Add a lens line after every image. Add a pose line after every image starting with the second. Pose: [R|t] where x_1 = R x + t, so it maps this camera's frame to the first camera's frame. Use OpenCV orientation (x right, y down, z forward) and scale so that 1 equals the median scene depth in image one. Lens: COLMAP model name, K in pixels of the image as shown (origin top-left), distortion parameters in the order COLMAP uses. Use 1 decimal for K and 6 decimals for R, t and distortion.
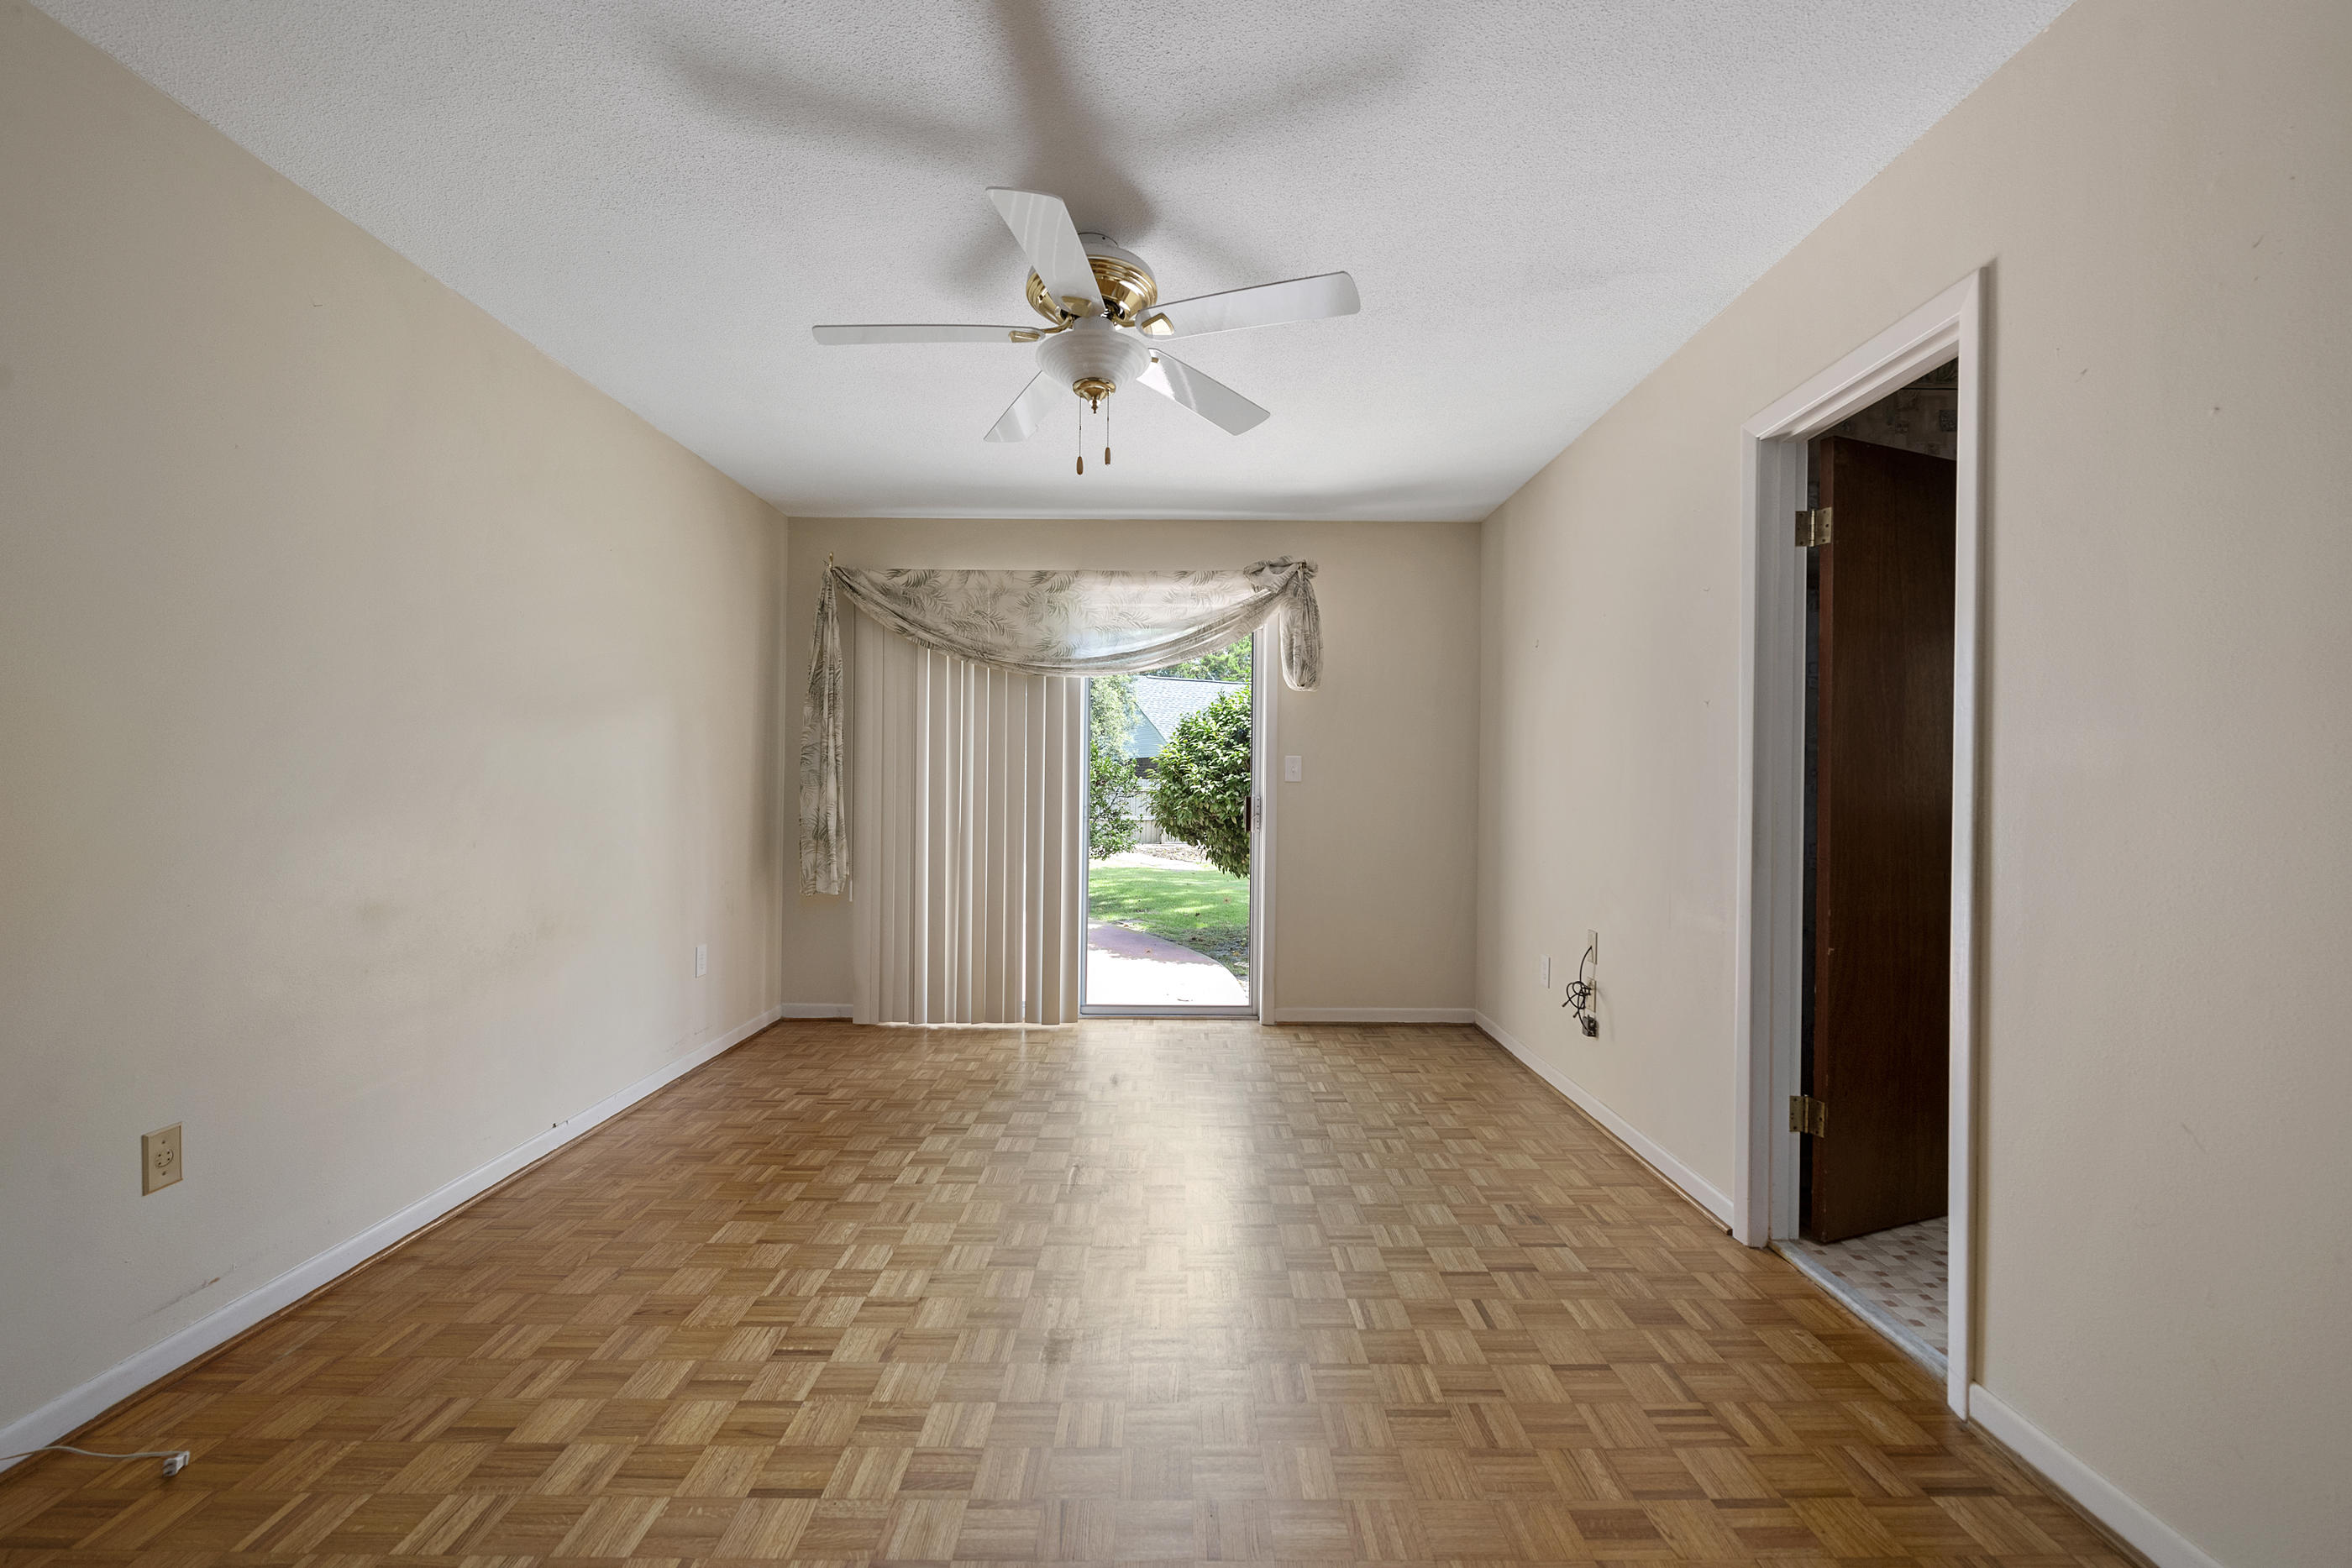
lens RADIAL K [[963.7, 0, 1163.3], [0, 963.7, 781.9], [0, 0, 1]] dist [0.003183, -0.004472]
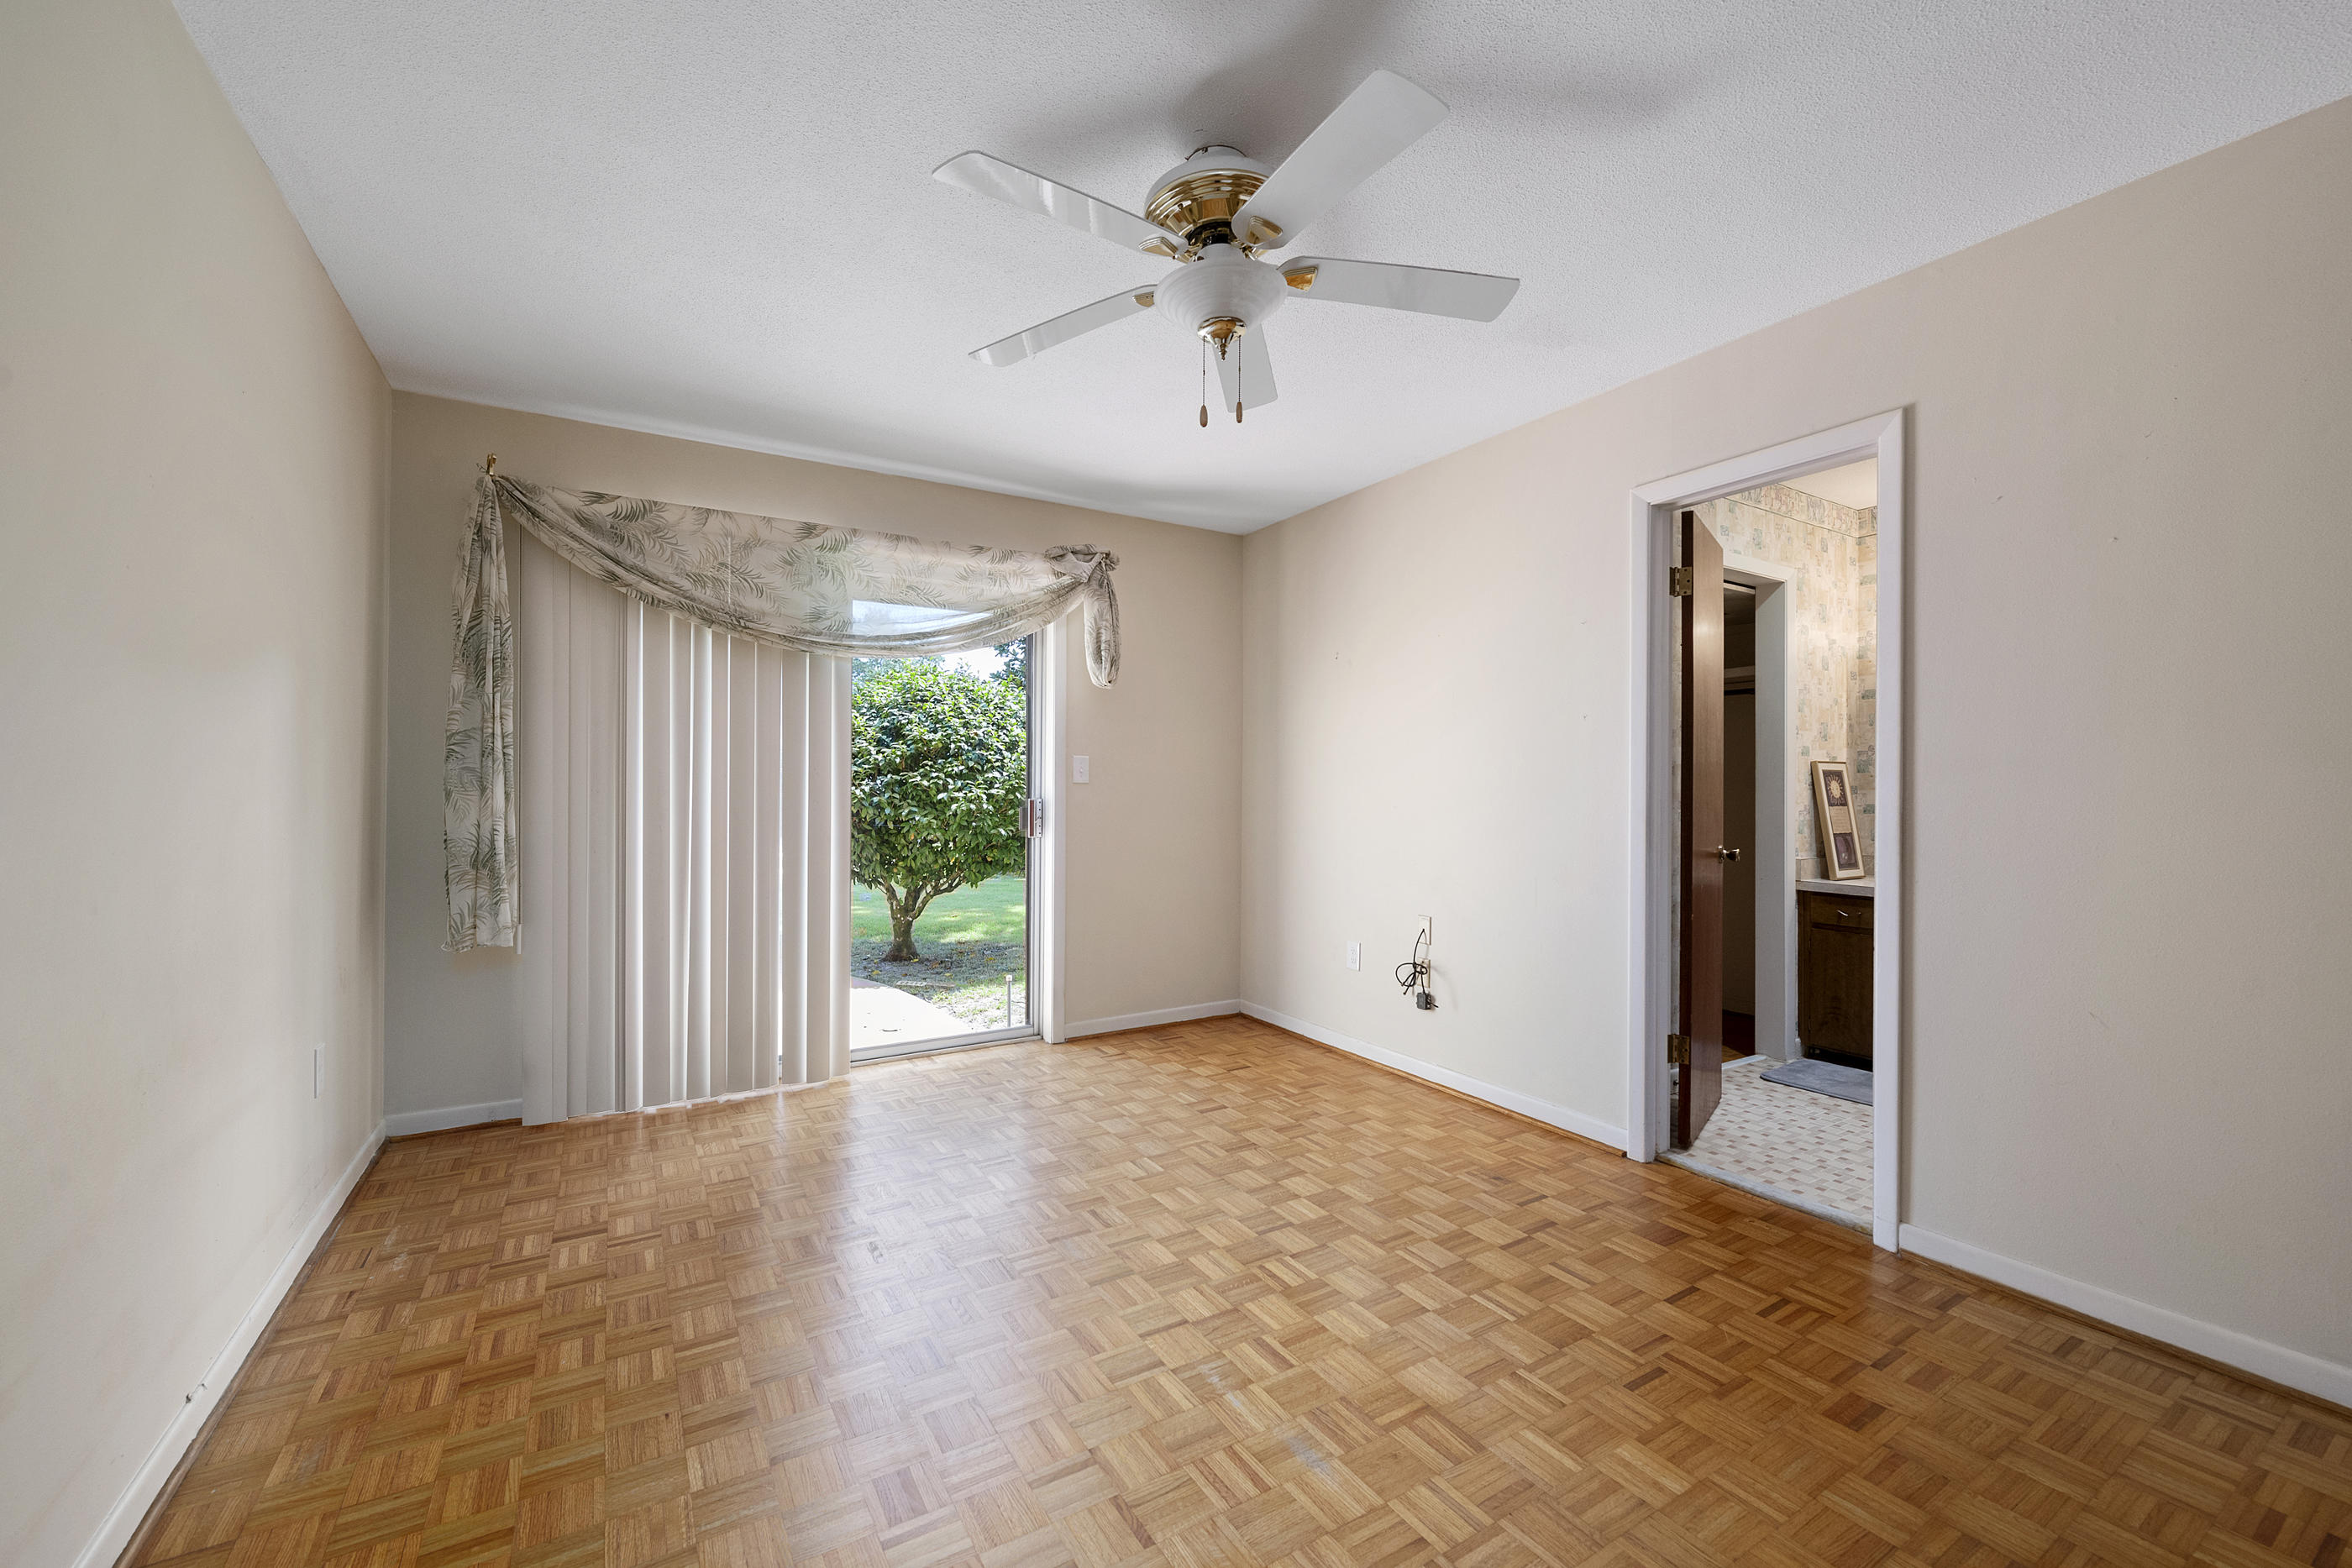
lens RADIAL K [[963.7, 0, 1181.4], [0, 963.7, 784.0], [0, 0, 1]] dist [0.003183, -0.004472]
pose [[0.848960, -0.002912, 0.528449, -0.295363], [0.001731, 0.999995, 0.002731, -0.001473], [-0.528454, -0.001404, 0.848961, 0.150236]]
